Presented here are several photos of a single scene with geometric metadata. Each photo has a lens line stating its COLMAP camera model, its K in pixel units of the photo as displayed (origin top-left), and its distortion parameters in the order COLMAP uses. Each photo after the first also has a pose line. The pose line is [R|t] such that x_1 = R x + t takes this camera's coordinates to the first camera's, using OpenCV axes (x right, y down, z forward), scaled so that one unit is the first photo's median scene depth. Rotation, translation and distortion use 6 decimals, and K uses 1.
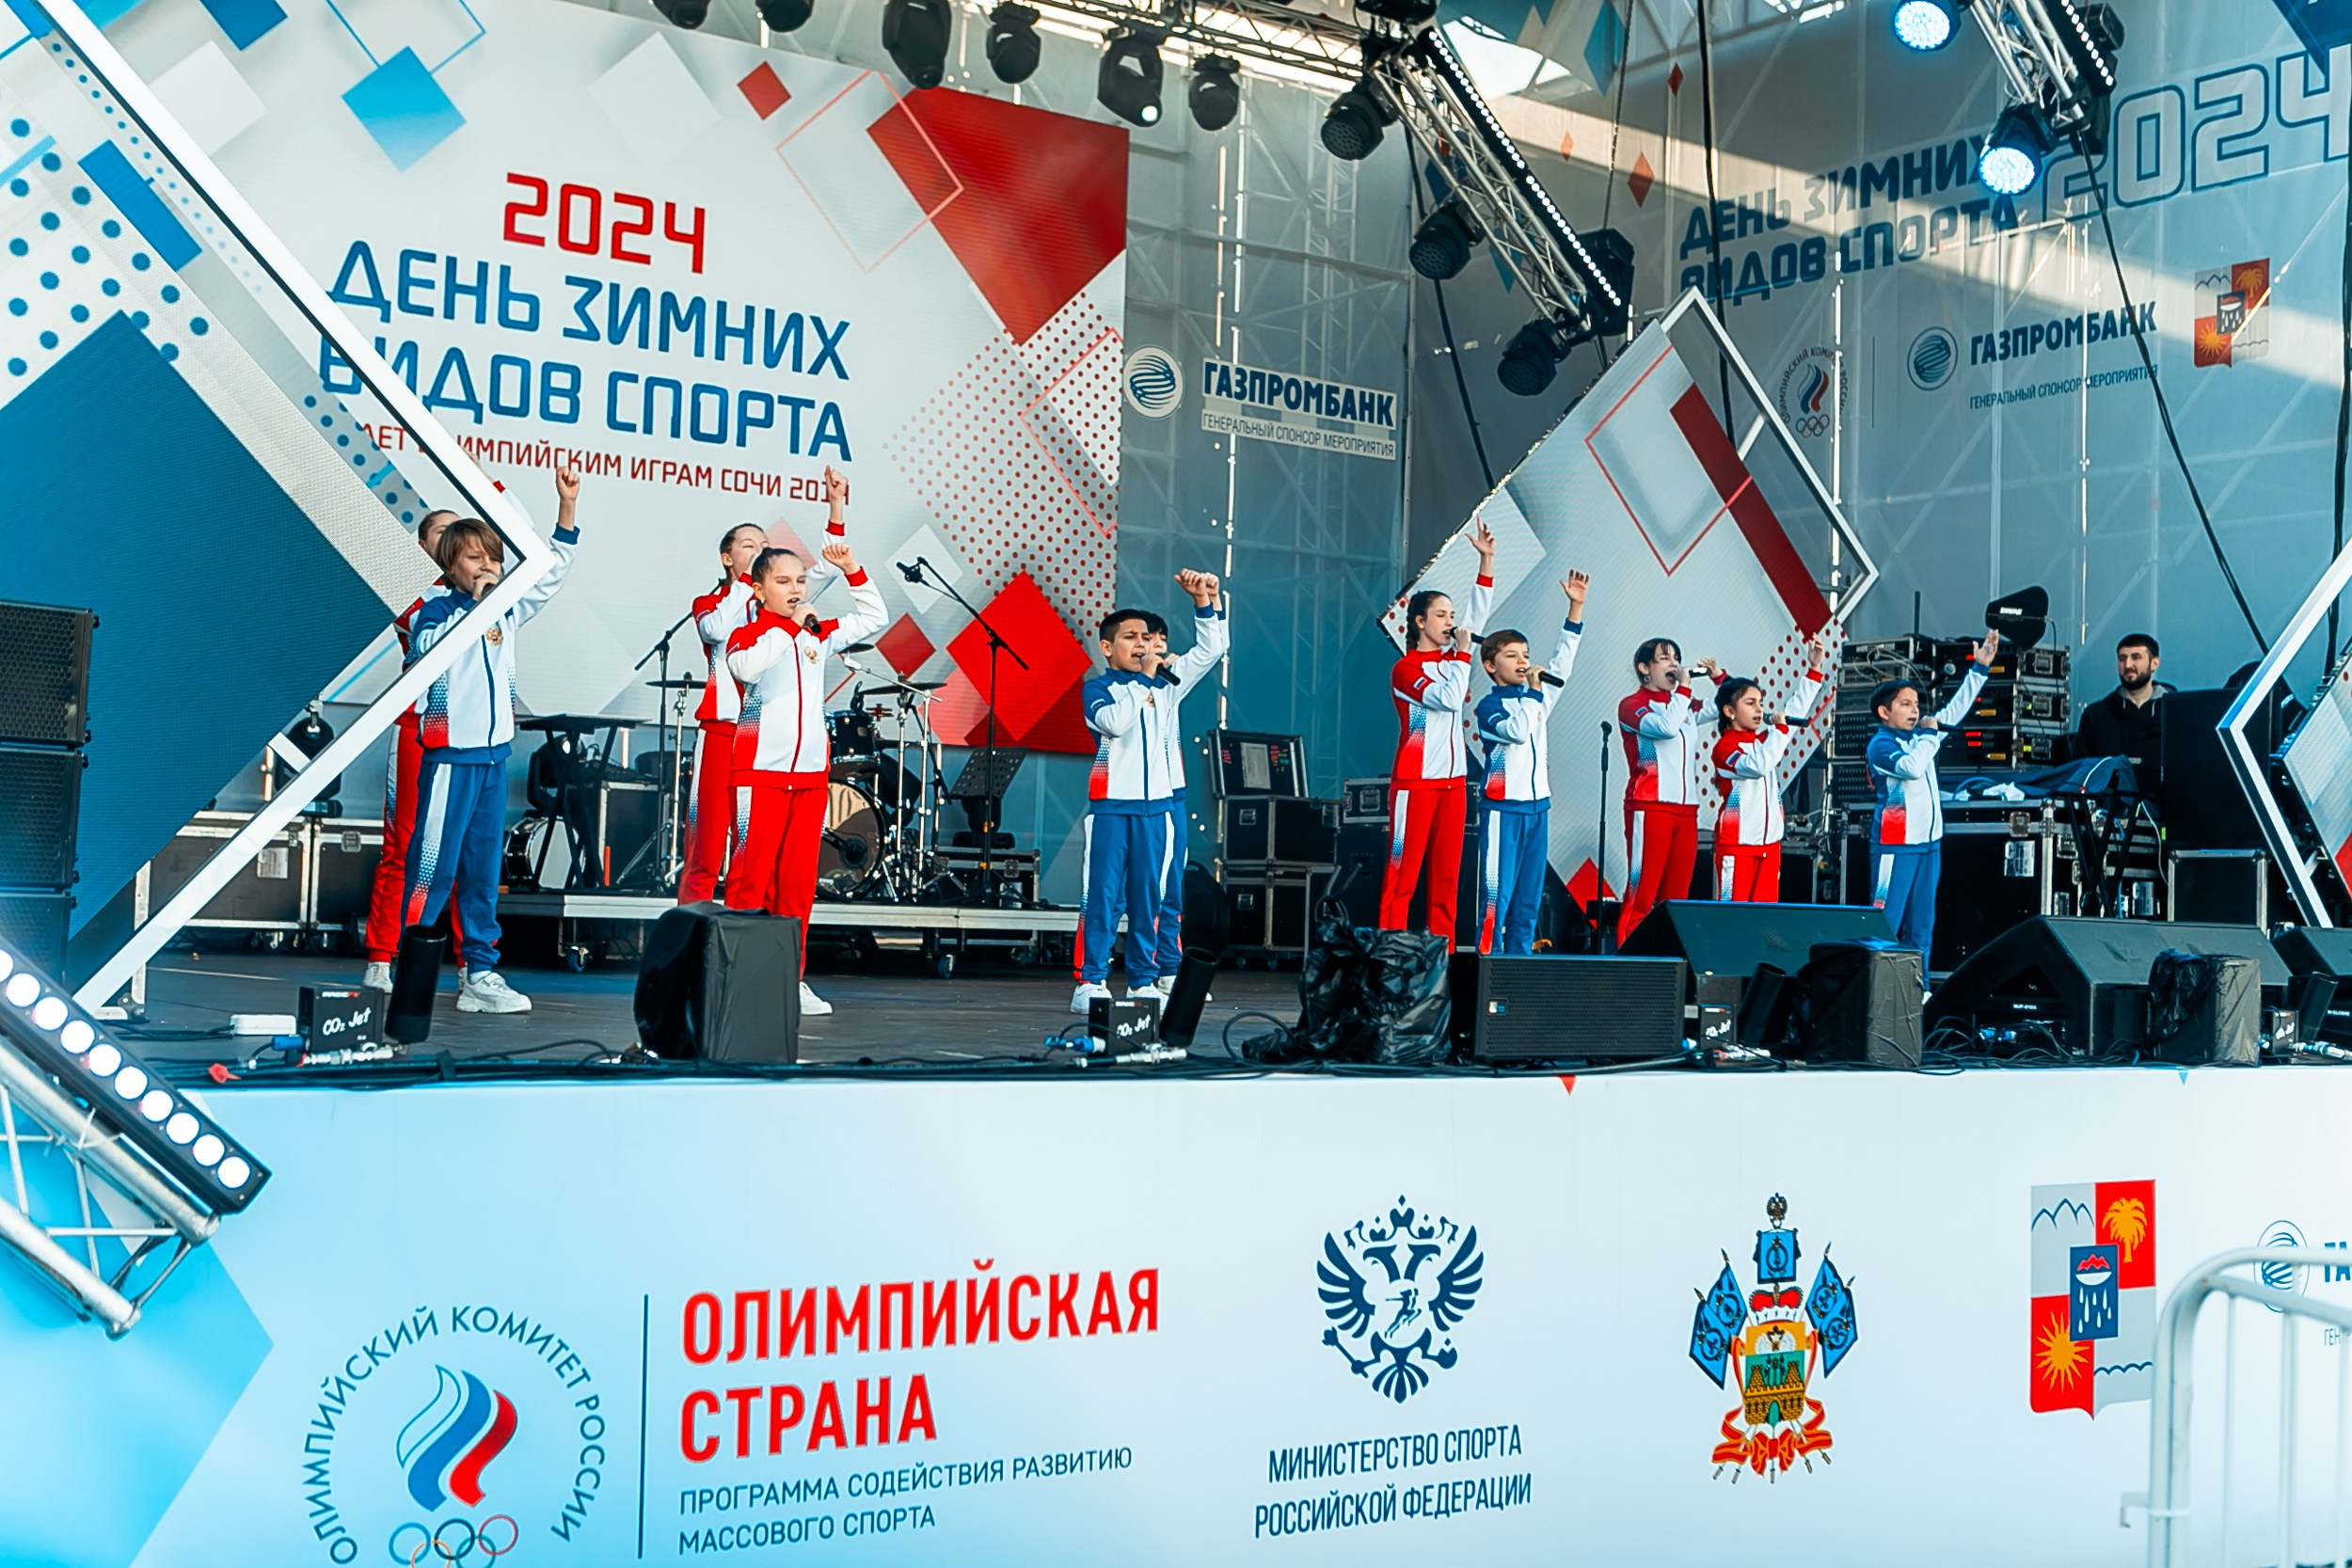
lens RADIAL K [[2761.2, 0, 1178.4], [0, 2761.2, 810.2], [0, 0, 1]] dist [-0.044323, 0.046160]
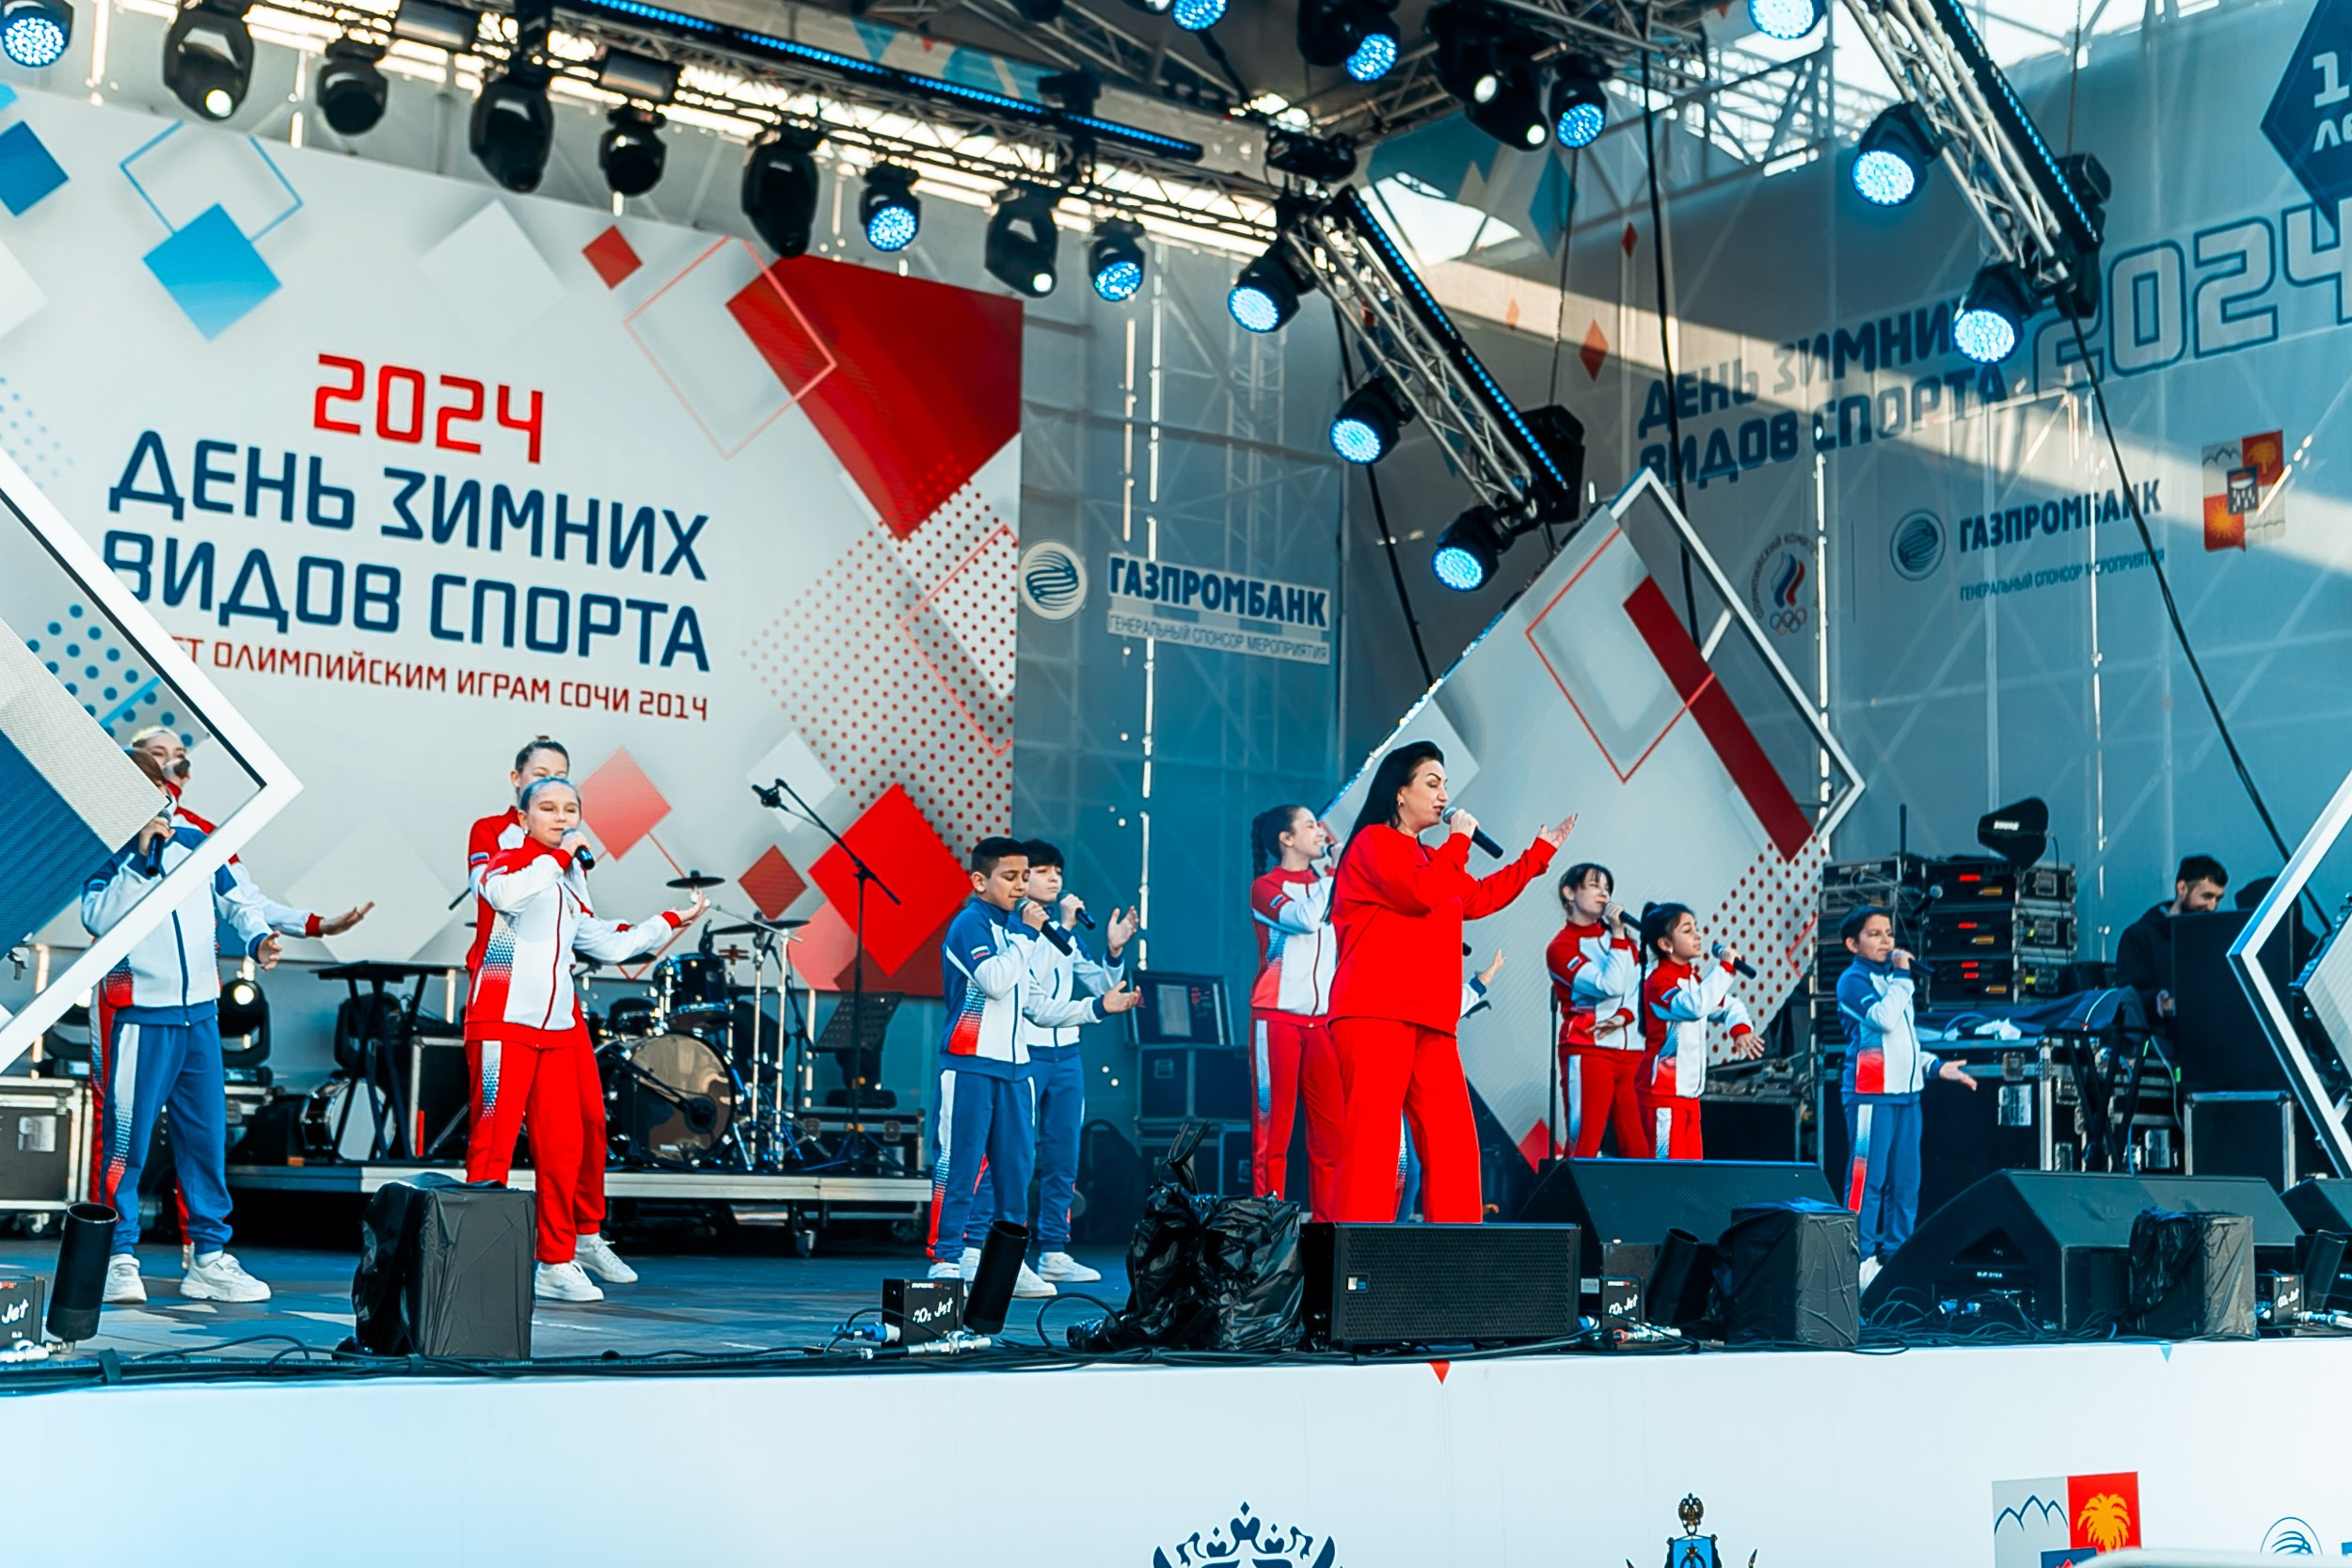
lens RADIAL K [[3122.3, 0, 1179.8], [0, 3122.3, 818.1], [0, 0, 1]] dist [-0.036446, 0.032267]
pose [[0.999824, -0.010606, 0.015451, 0.018053], [0.011775, 0.996912, -0.077640, 0.000122], [-0.014580, 0.077809, 0.996862, 0.000976]]
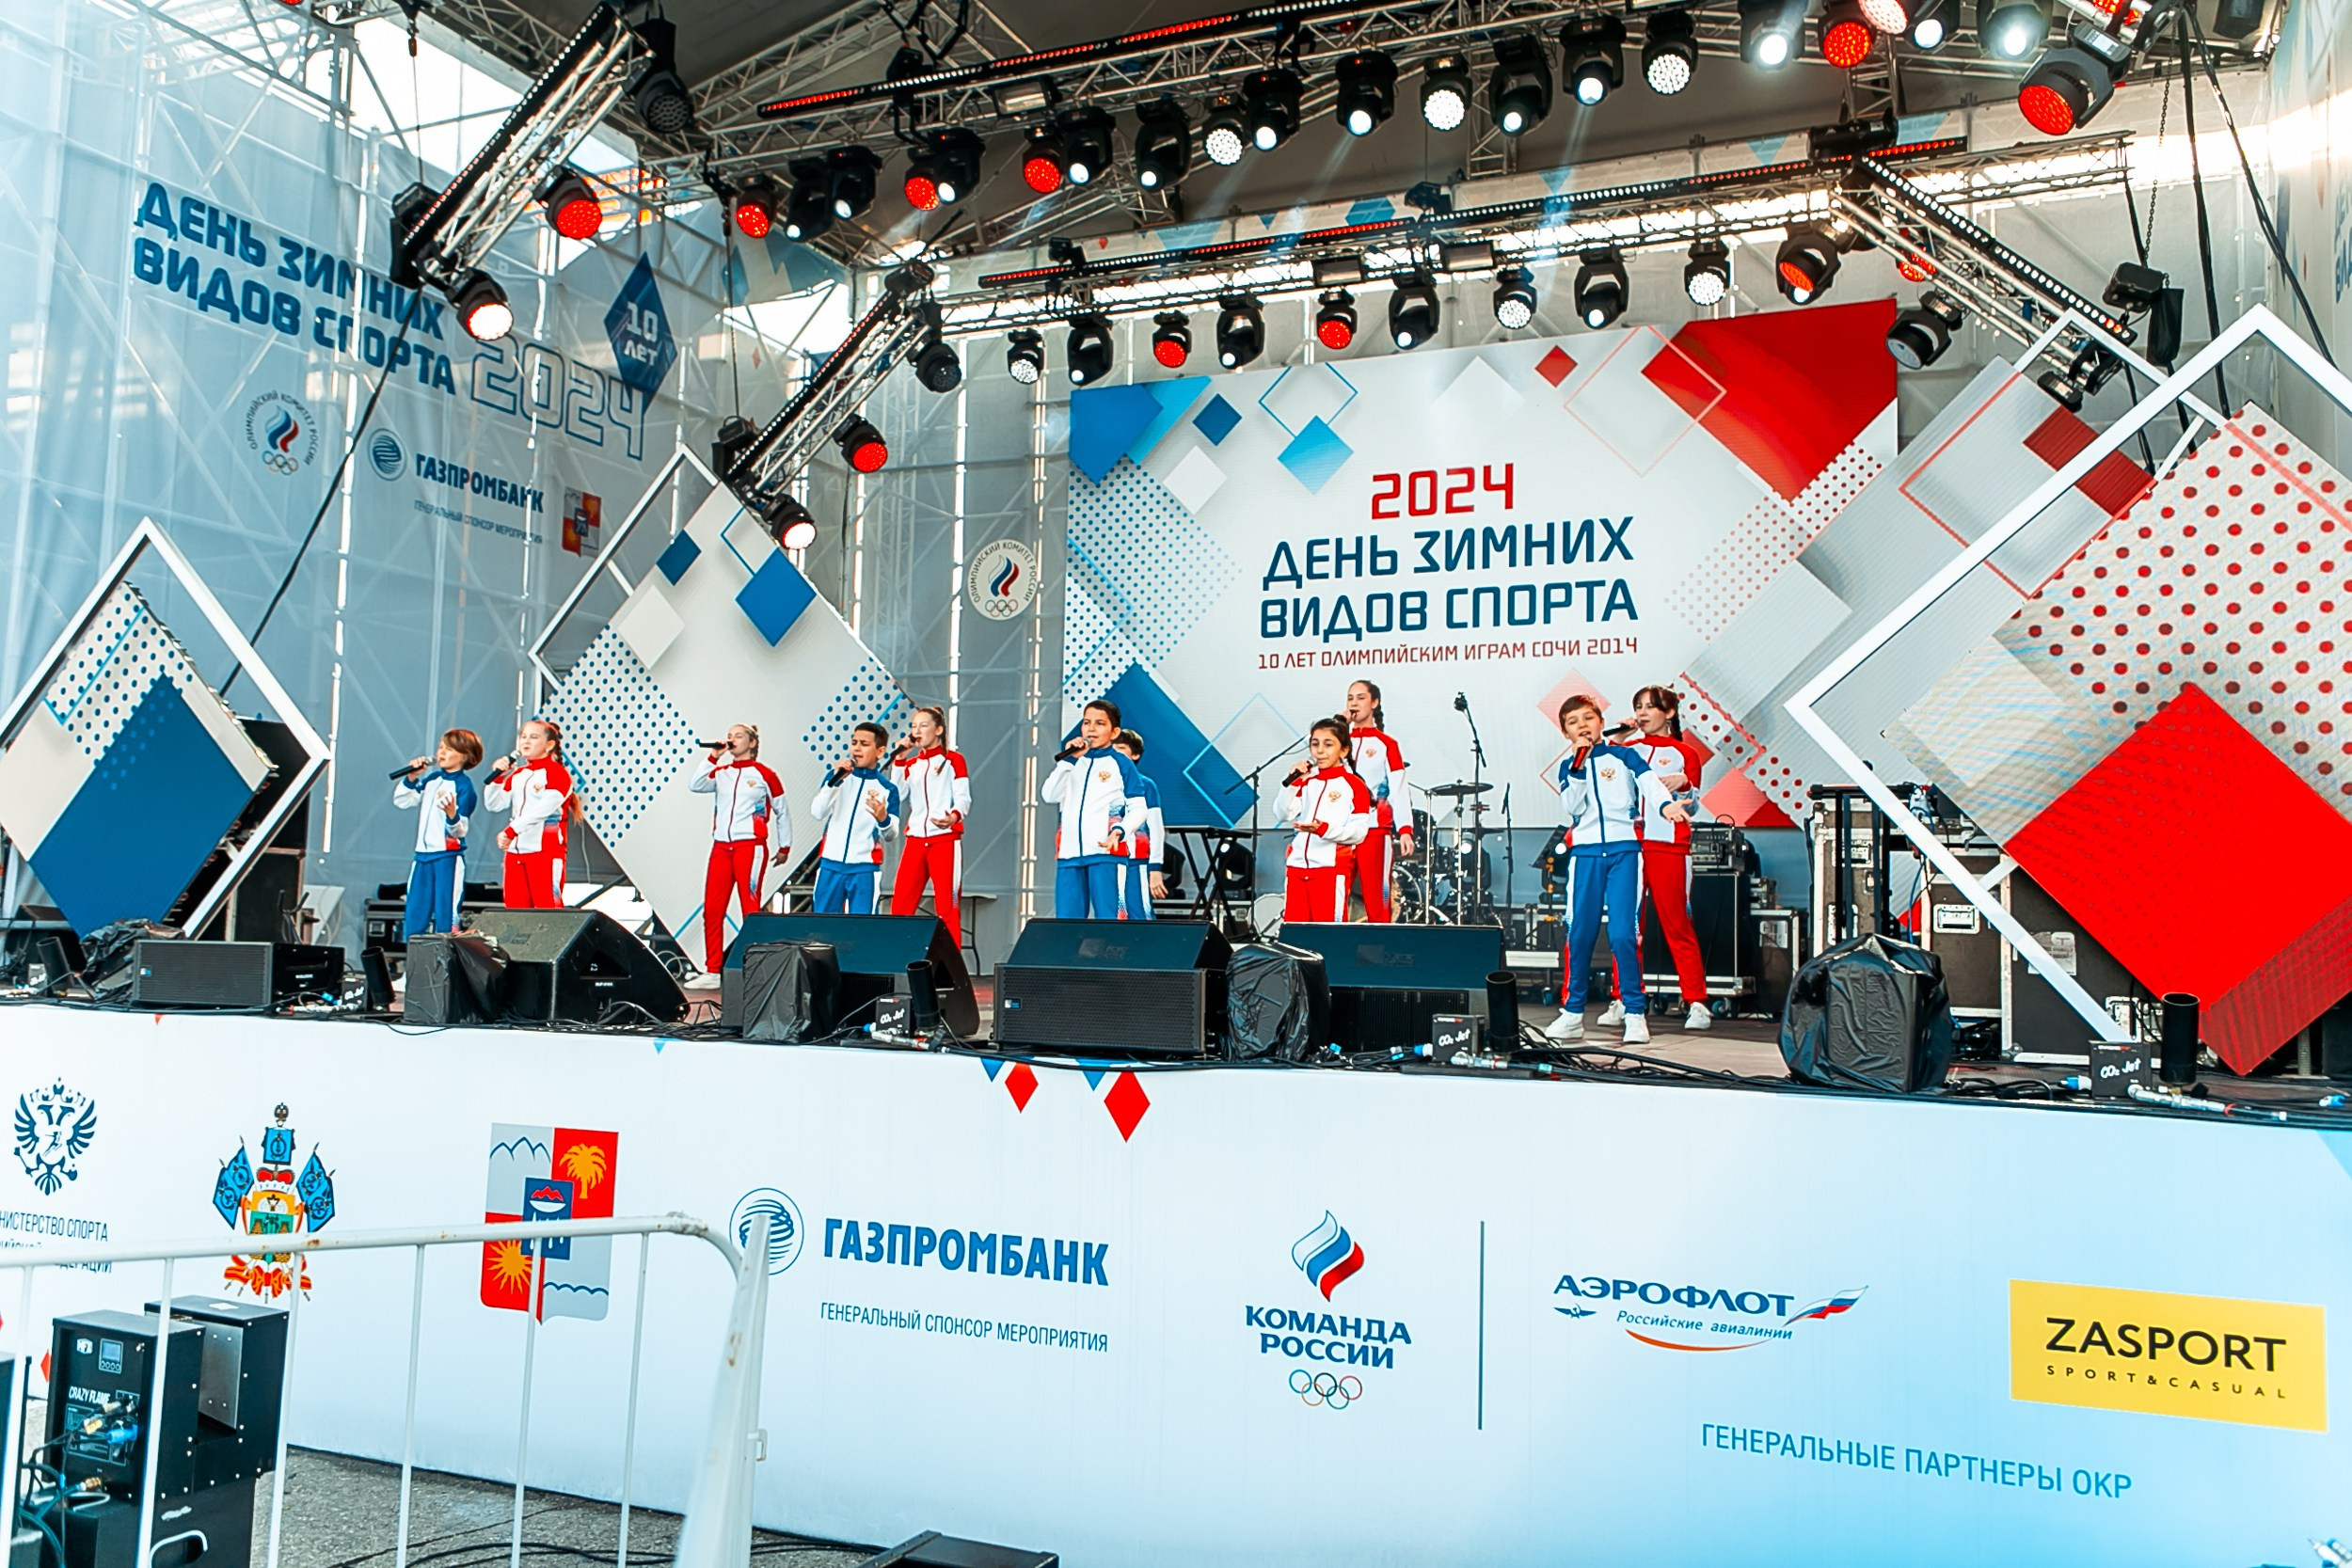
lens RADIAL K [[1847.9, 0, 1176.0], [0, 1847.9, 784.0], [0, 0, 1]] dist [0.017071, -0.005596]
pose [[0.514594, -0.092456, -0.852435, 0.562278], [0.026024, 0.995396, -0.092251, 0.031364], [0.857039, 0.025288, 0.514630, 0.380471]]
